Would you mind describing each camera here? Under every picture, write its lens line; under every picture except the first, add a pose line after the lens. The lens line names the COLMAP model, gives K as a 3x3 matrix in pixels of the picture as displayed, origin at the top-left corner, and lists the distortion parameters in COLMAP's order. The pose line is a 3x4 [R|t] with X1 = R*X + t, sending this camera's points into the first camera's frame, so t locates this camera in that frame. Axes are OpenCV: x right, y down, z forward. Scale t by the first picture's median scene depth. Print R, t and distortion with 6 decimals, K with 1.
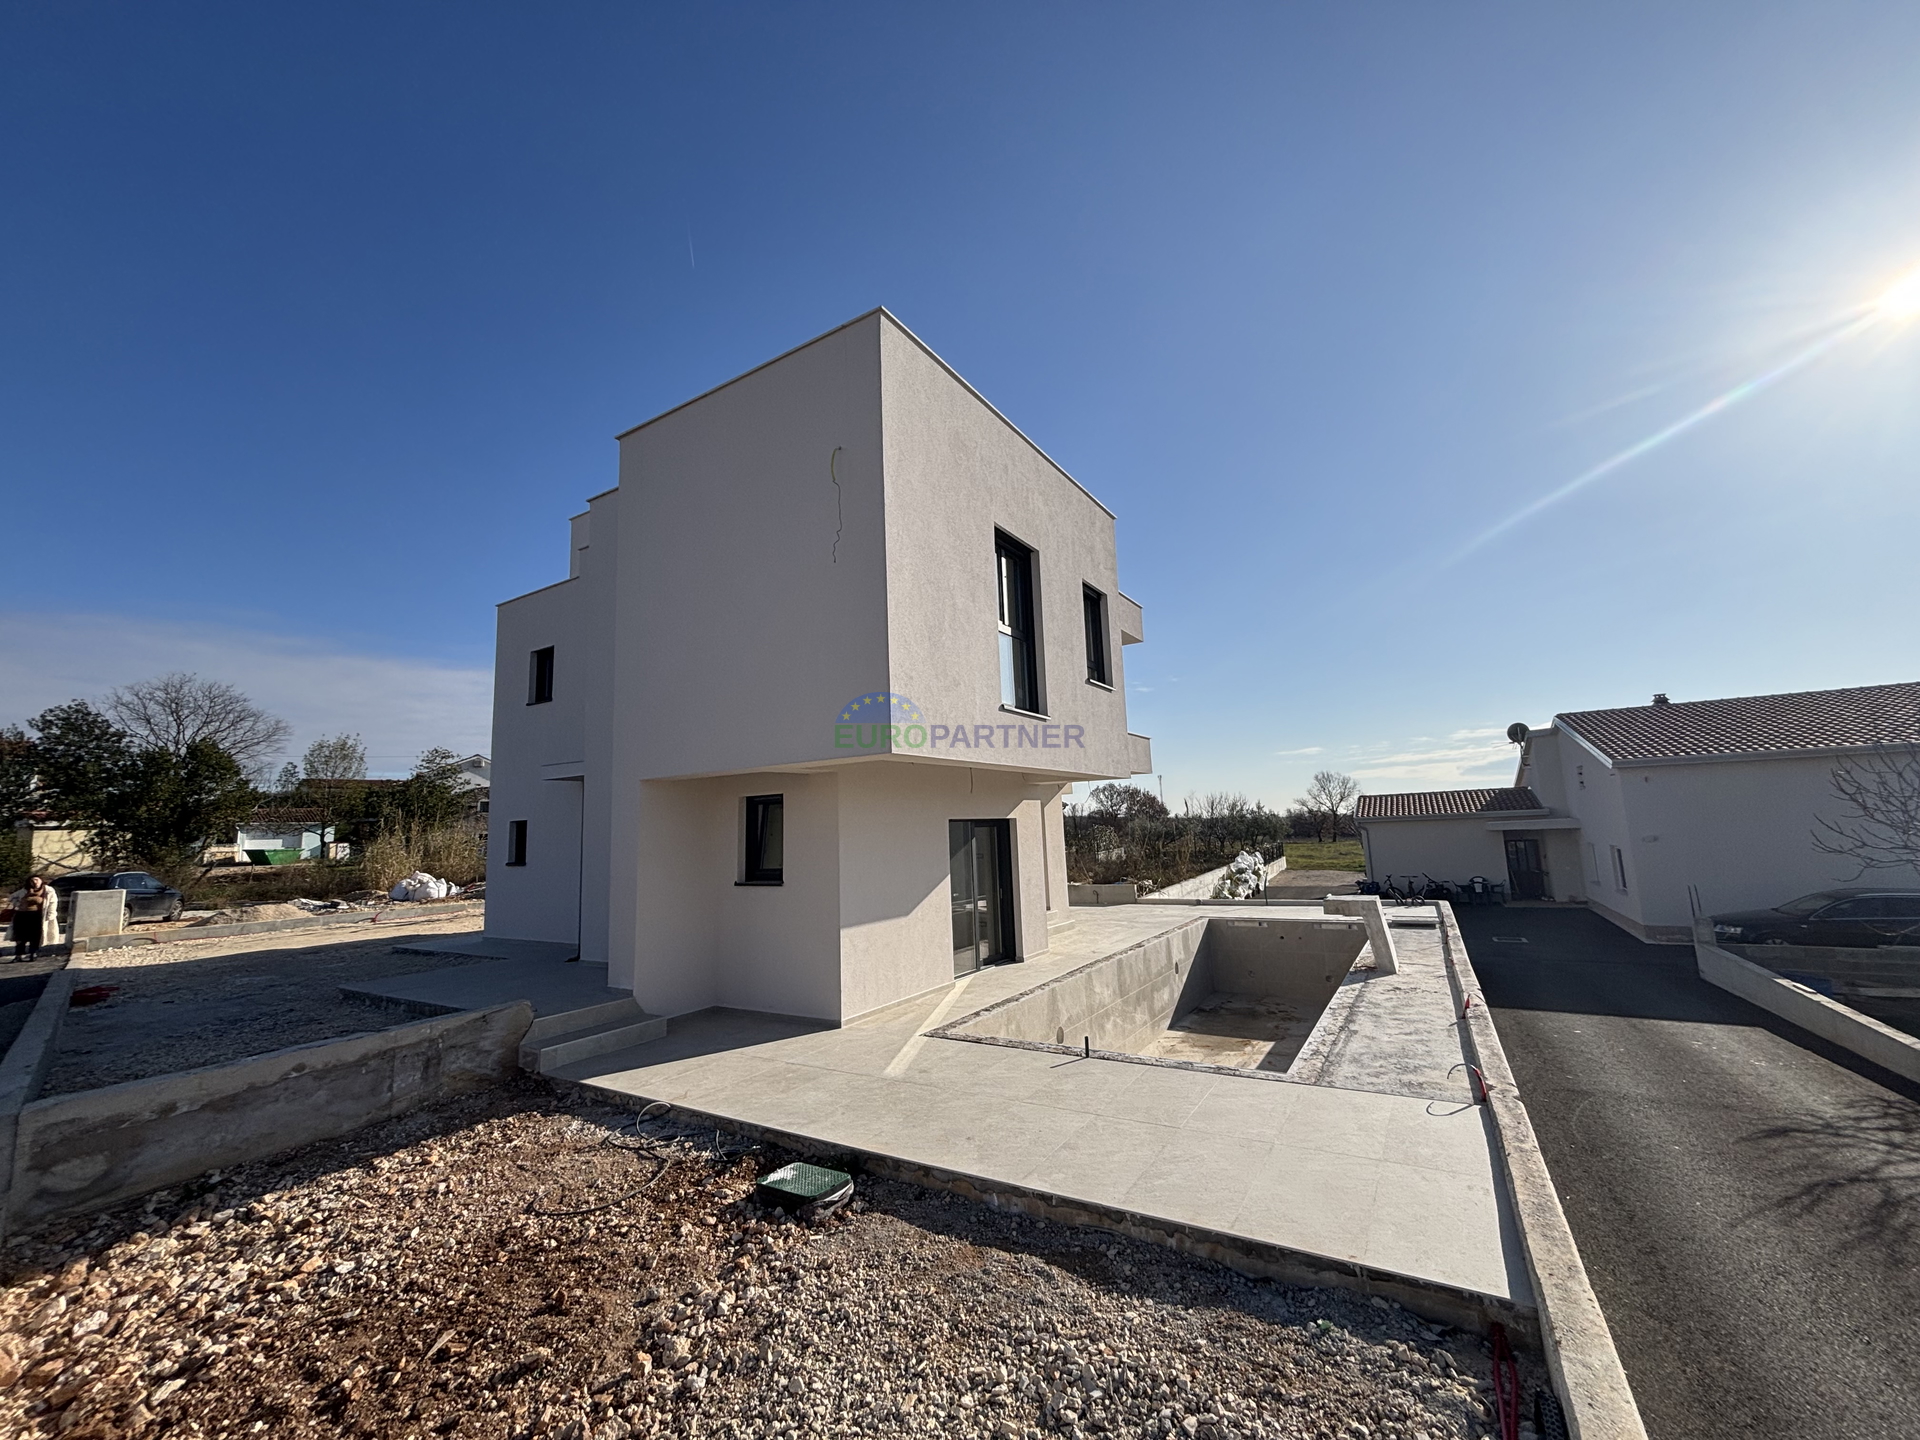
lens RADIAL K [[776.8, 0, 961.9], [0, 776.8, 722.6], [0, 0, 1]] dist [0.014132, -0.004257]
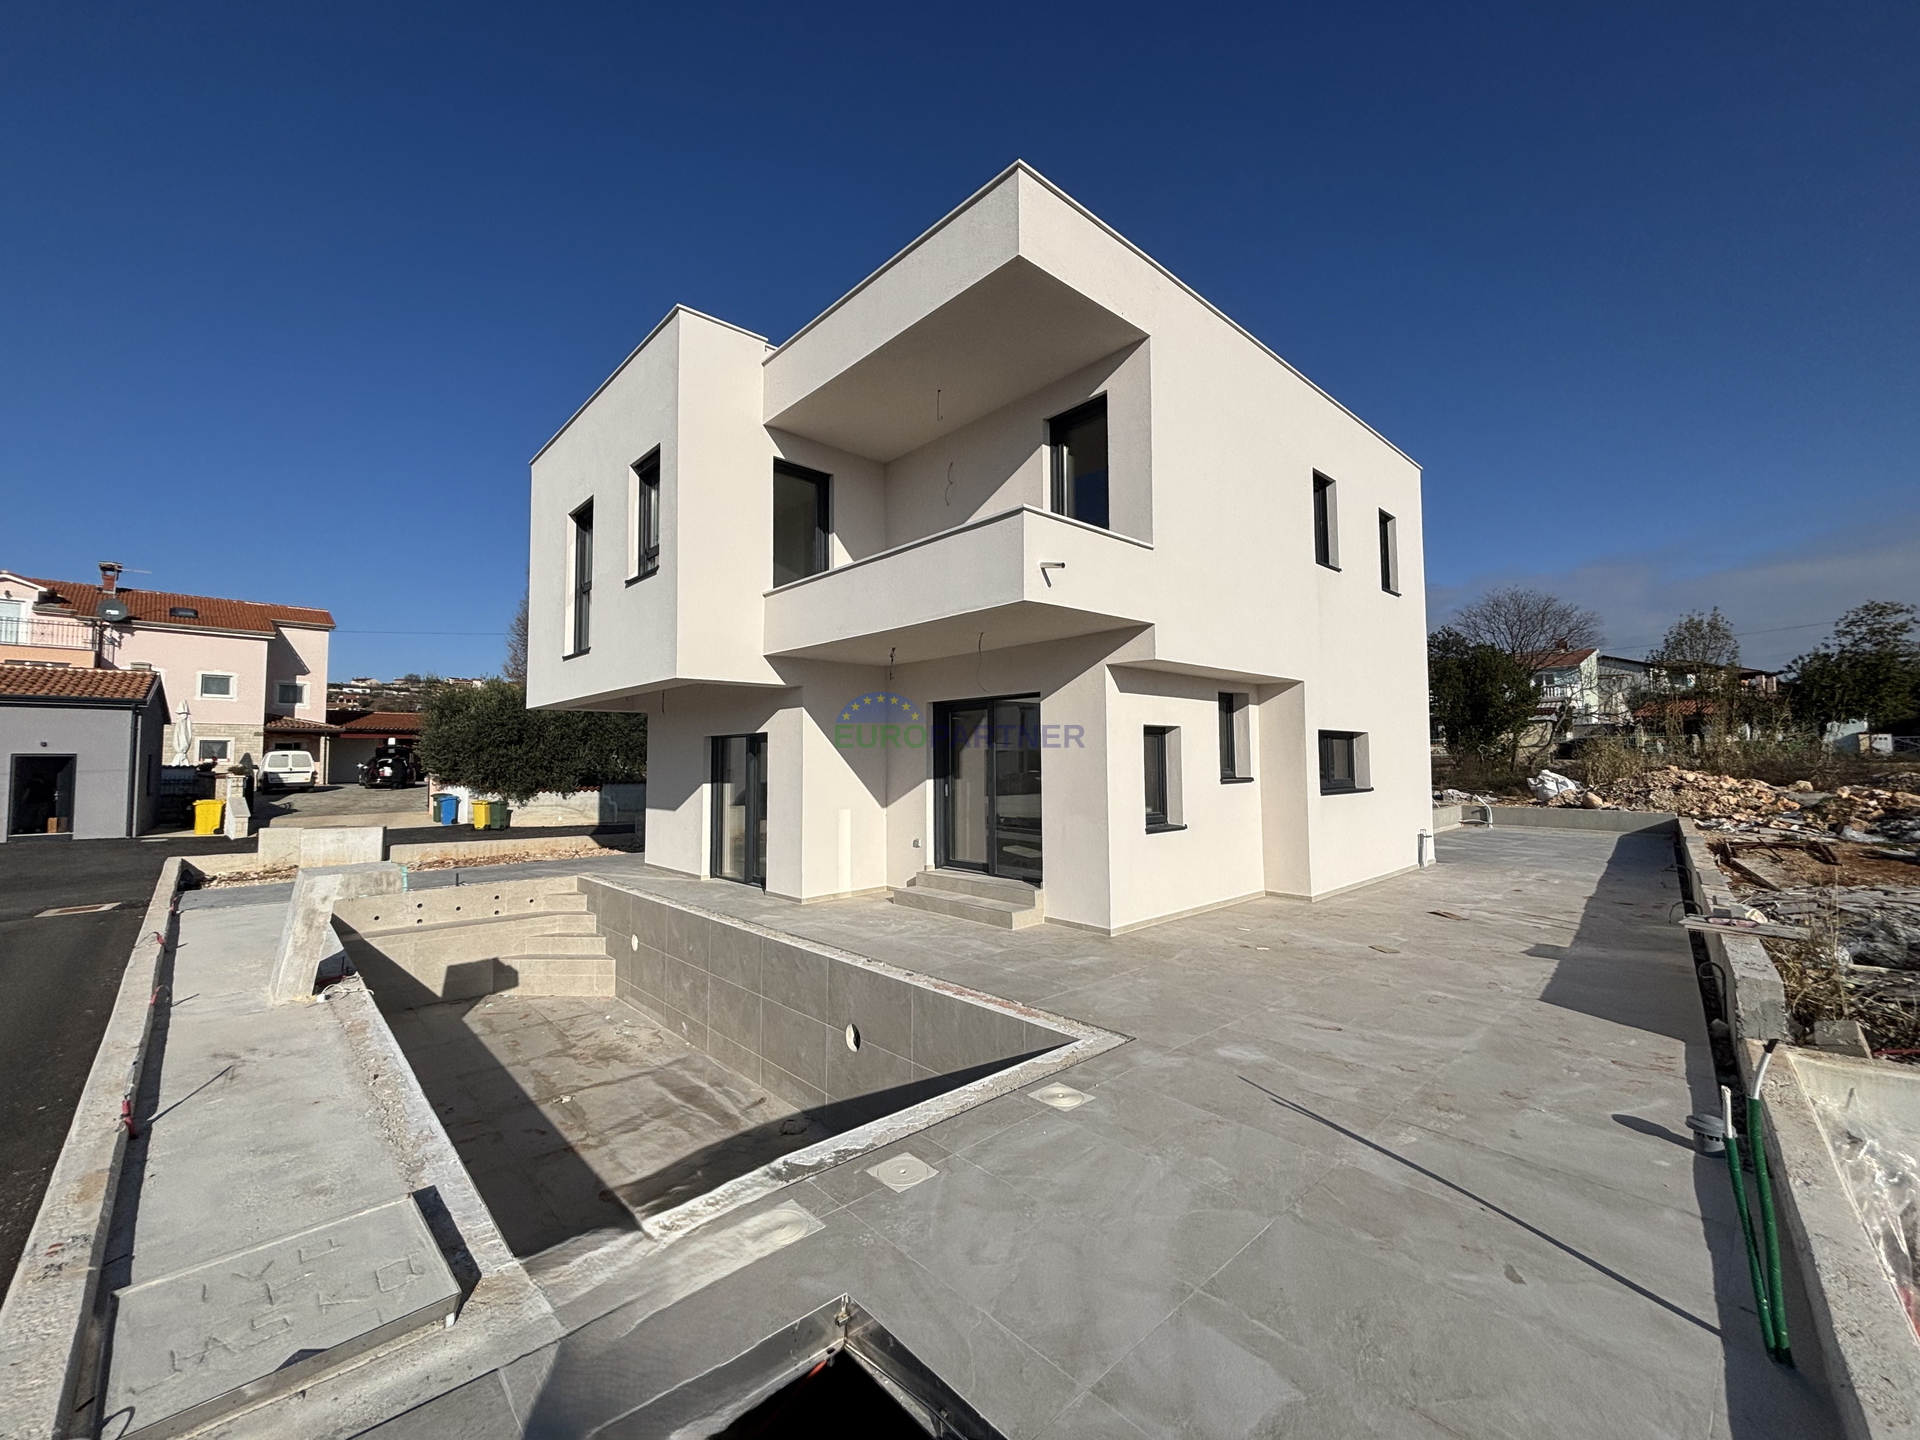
lens RADIAL K [[776.8, 0, 961.9], [0, 776.8, 722.6], [0, 0, 1]] dist [0.014132, -0.004257]
pose [[-0.274134, -0.009090, -0.961649, 0.592811], [0.151177, 0.987115, -0.052426, 0.137141], [0.949735, -0.159751, -0.269228, 1.017535]]
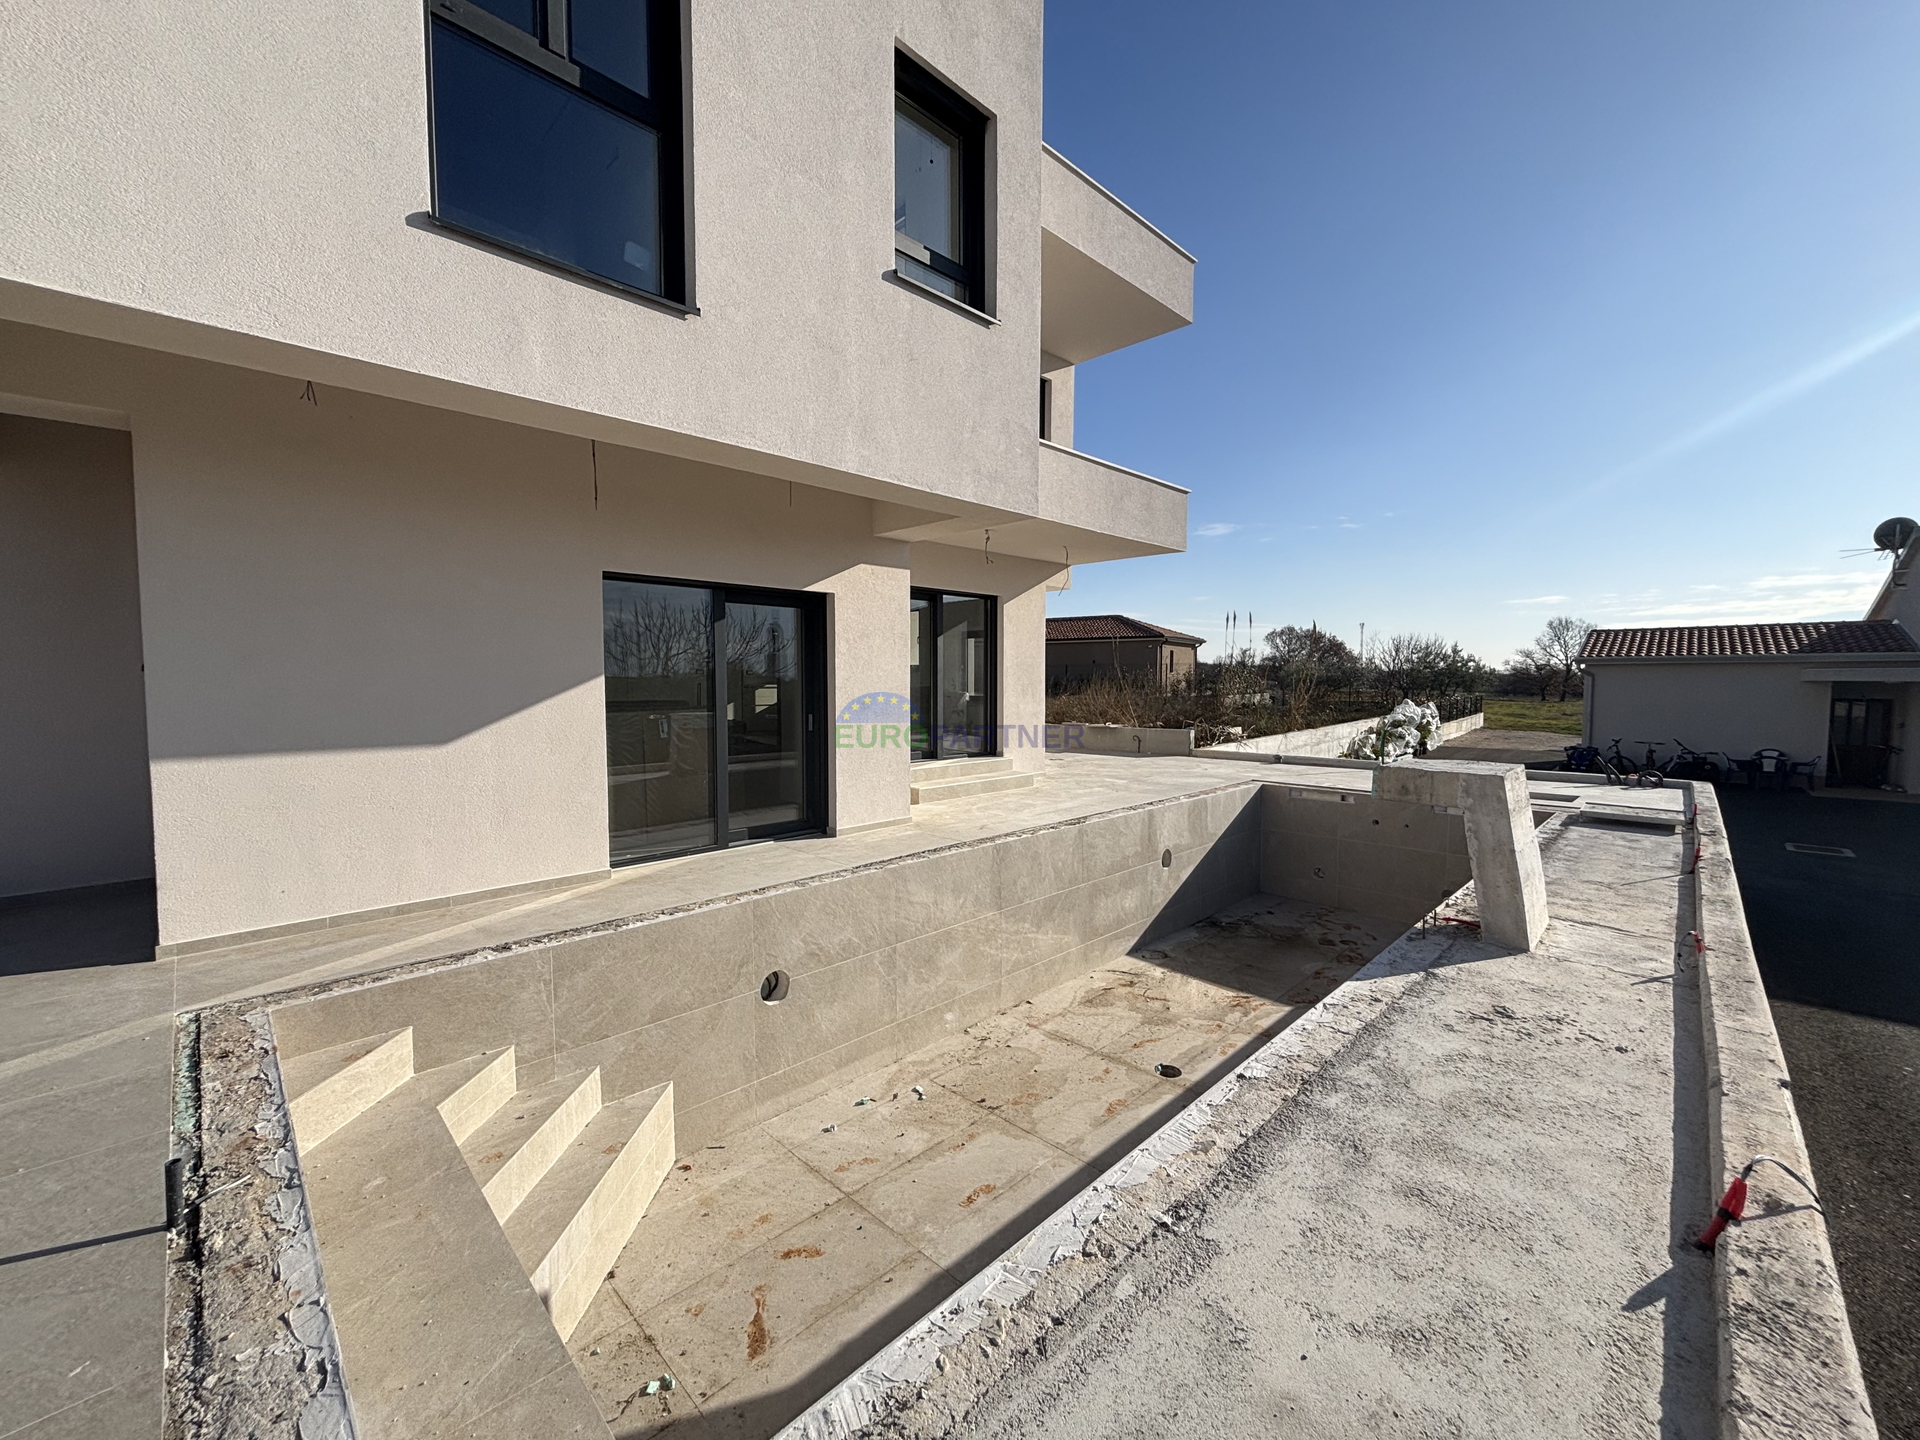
lens RADIAL K [[765.7, 0, 960.0], [0, 765.7, 720.0], [0, 0, 1]] dist [0.001406, 0.000493]
pose [[0.972446, 0.053974, -0.226796, 0.207343], [-0.007772, 0.979795, 0.199852, 0.073315], [0.233000, -0.192582, 0.953217, 0.337770]]
